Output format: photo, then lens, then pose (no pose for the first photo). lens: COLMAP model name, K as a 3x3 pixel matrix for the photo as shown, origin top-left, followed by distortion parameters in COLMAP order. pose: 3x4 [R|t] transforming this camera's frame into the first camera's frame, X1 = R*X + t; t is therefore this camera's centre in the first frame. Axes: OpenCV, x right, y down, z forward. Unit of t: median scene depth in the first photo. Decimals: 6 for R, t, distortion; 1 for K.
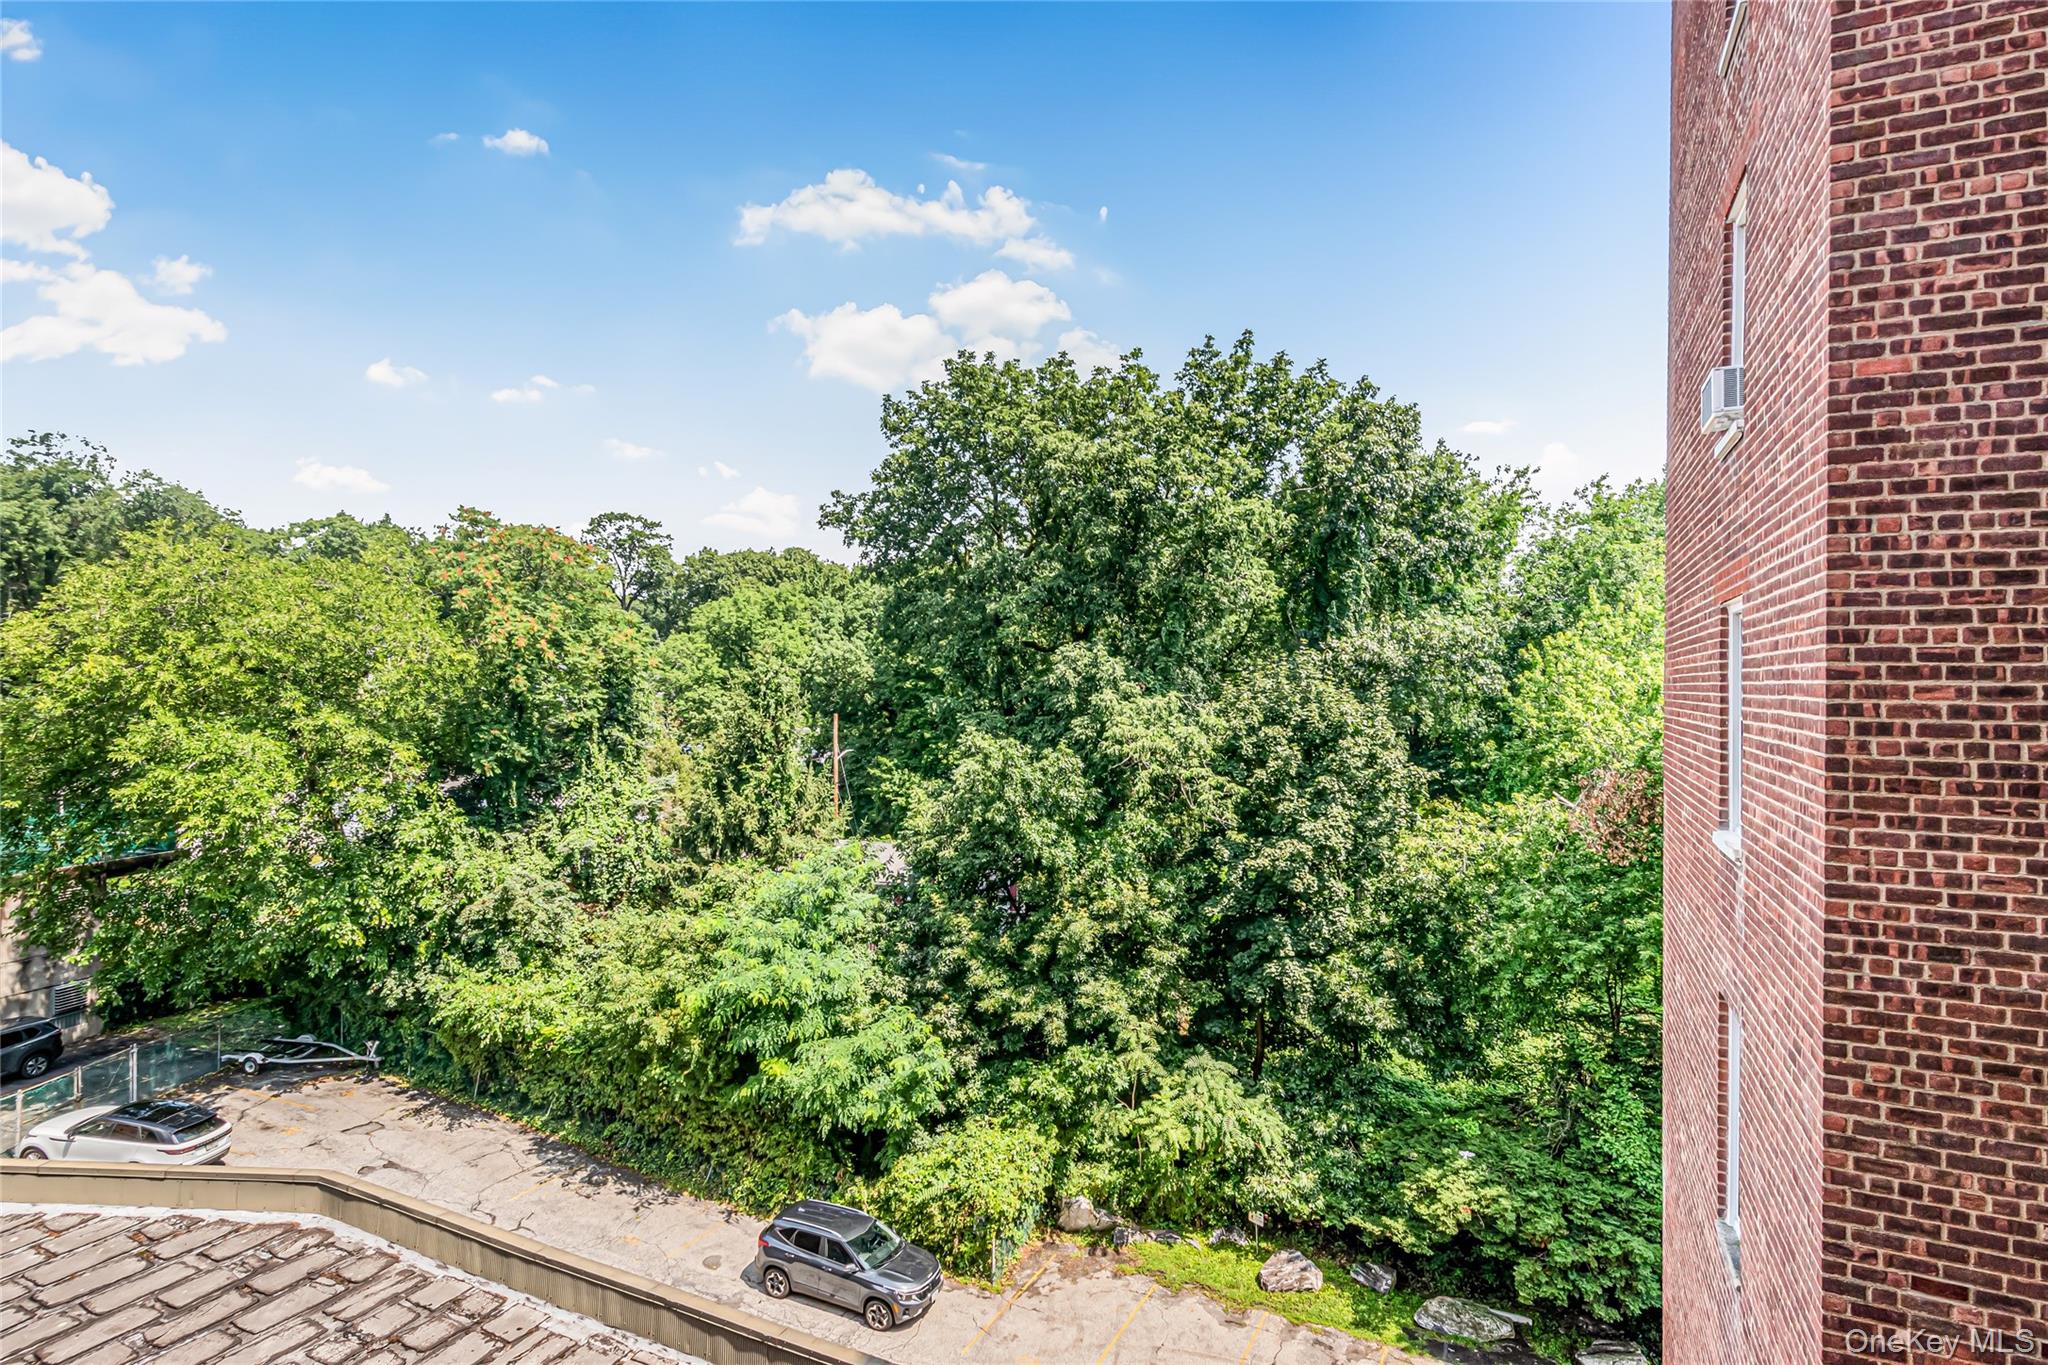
lens RADIAL K [[983.1, 0, 1023.5], [0, 983.1, 667.9], [0, 0, 1]] dist [0.000407, 0.000644]
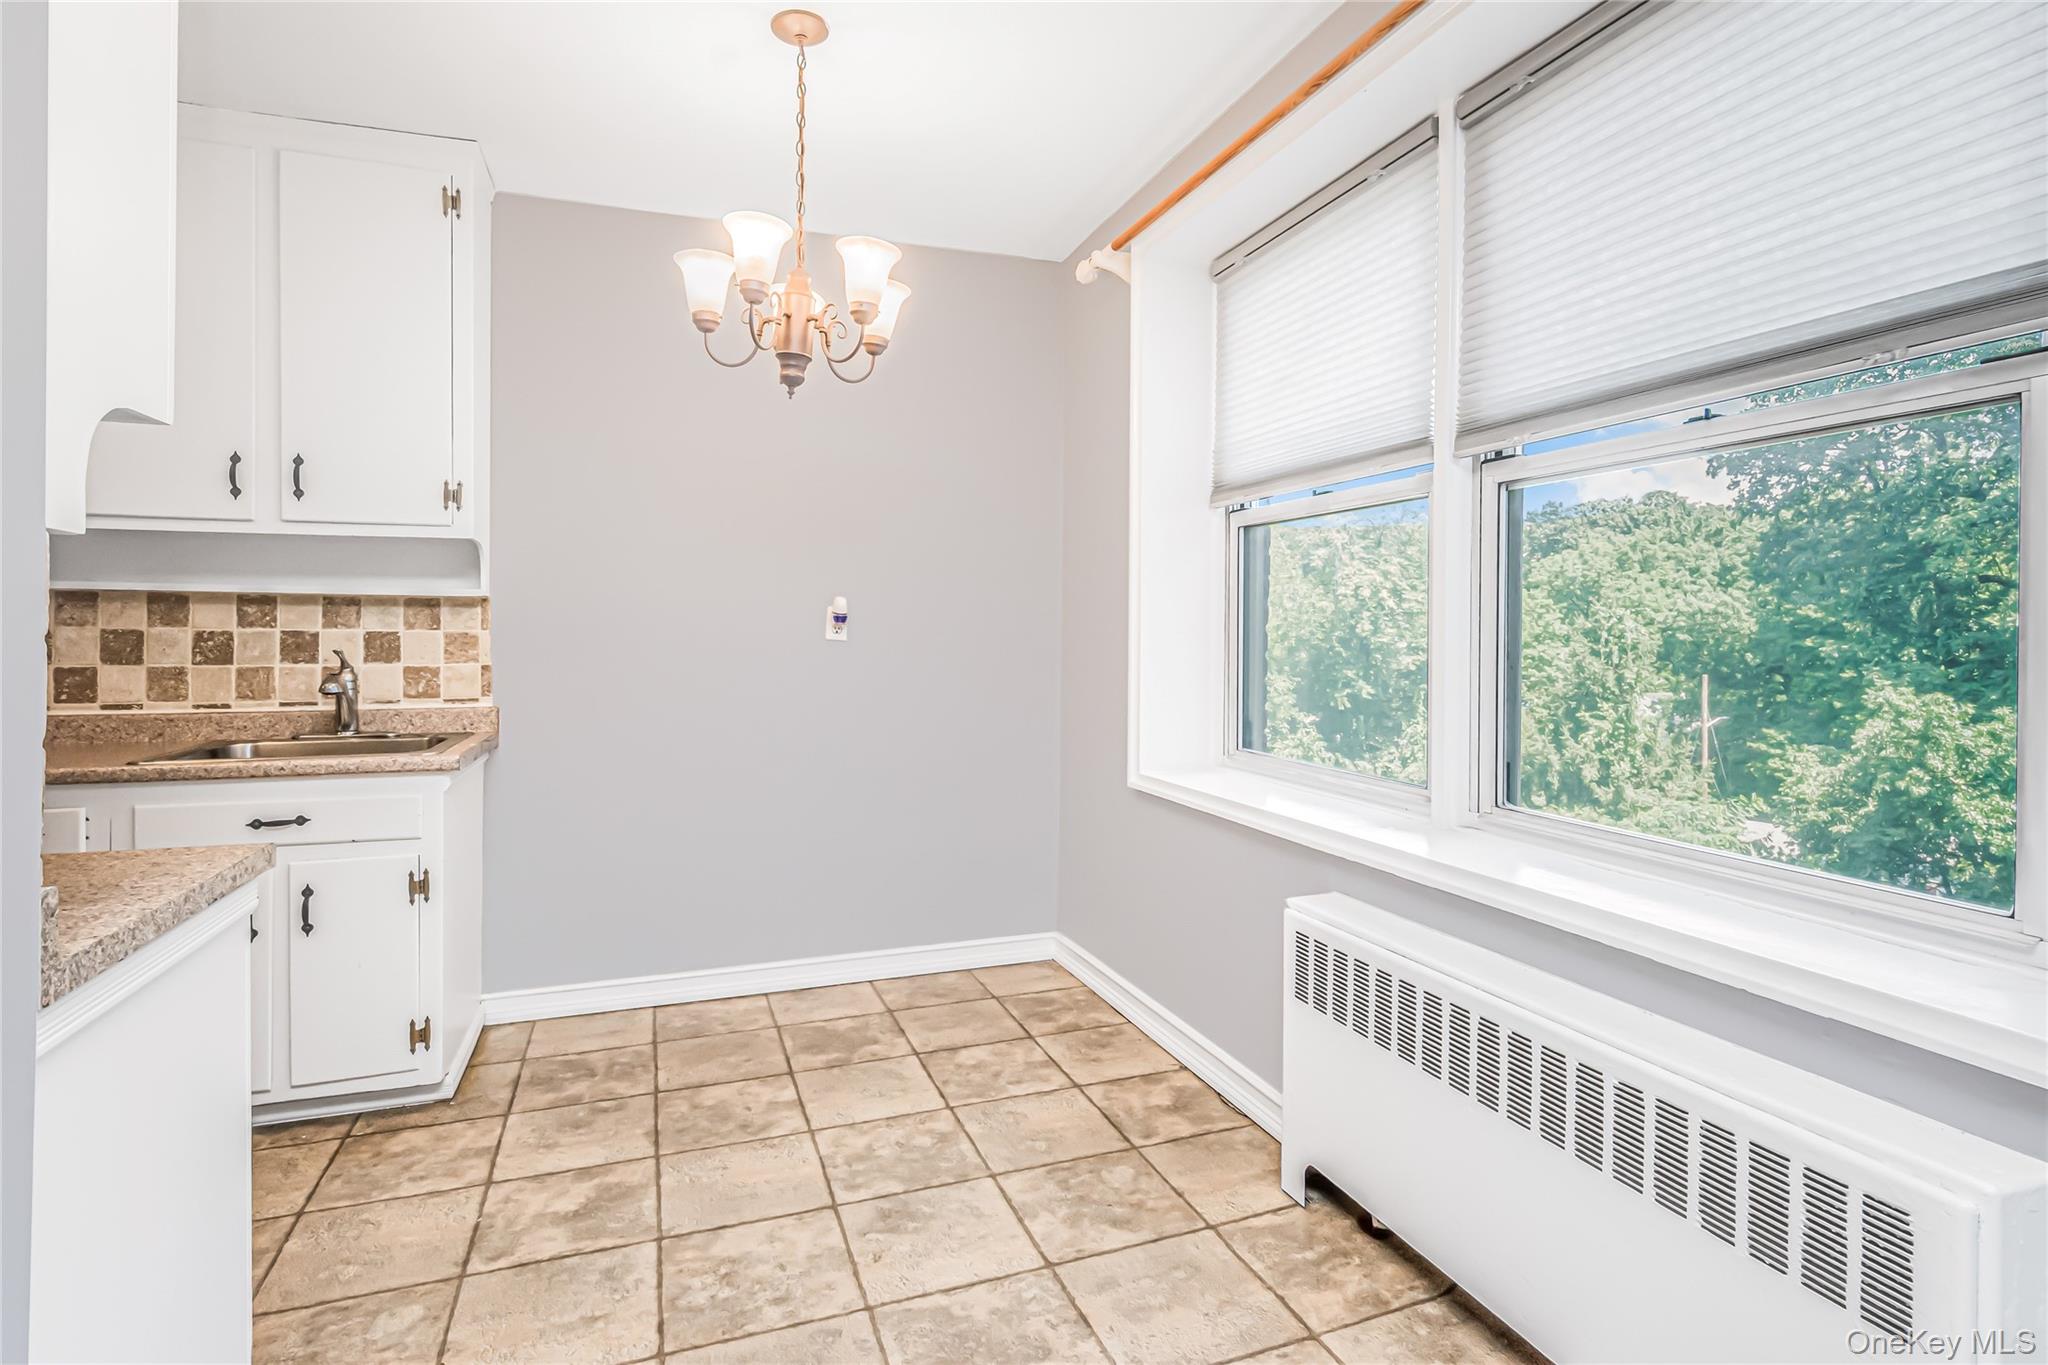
lens RADIAL K [[1027.4, 0, 1023.9], [0, 1027.4, 628.9], [0, 0, 1]] dist [-0.017353, -0.000663]
pose [[0.703744, -0.004191, -0.710441, 0.043100], [-0.001214, 0.999974, -0.007102, 0.023483], [0.710453, 0.005860, 0.703721, -0.098153]]
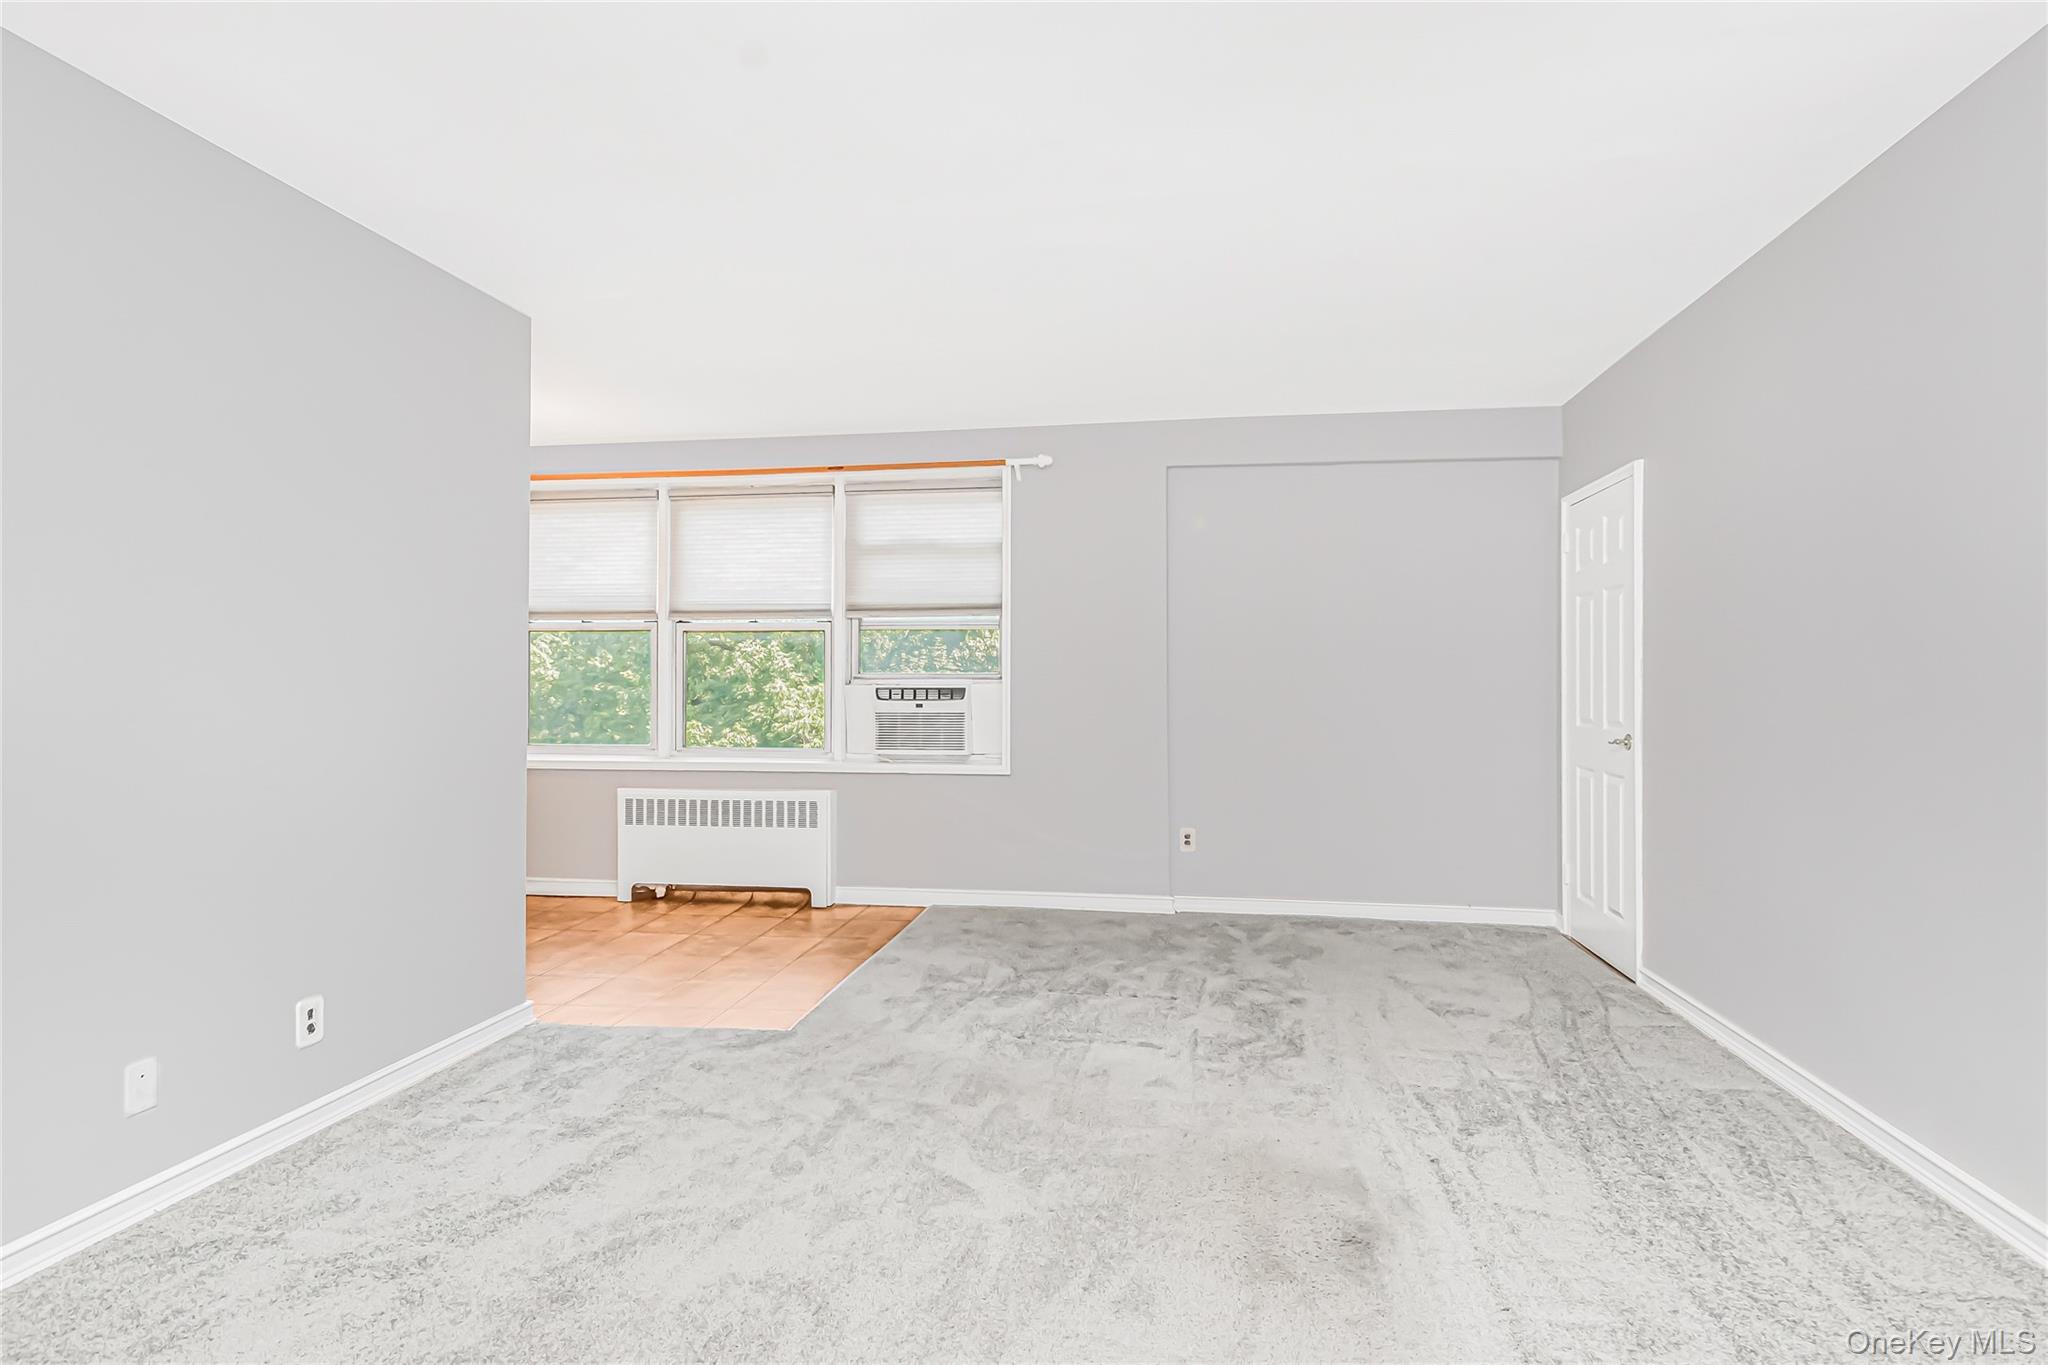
lens RADIAL K [[1034.2, 0, 1024.0], [0, 1034.2, 682.5], [0, 0, 1]] dist [-0.002685, 0.000104]
pose [[0.961875, -0.000455, 0.273489, 0.023999], [0.000553, 1.000000, -0.000282, 0.022601], [-0.273489, 0.000423, 0.961875, -0.238600]]
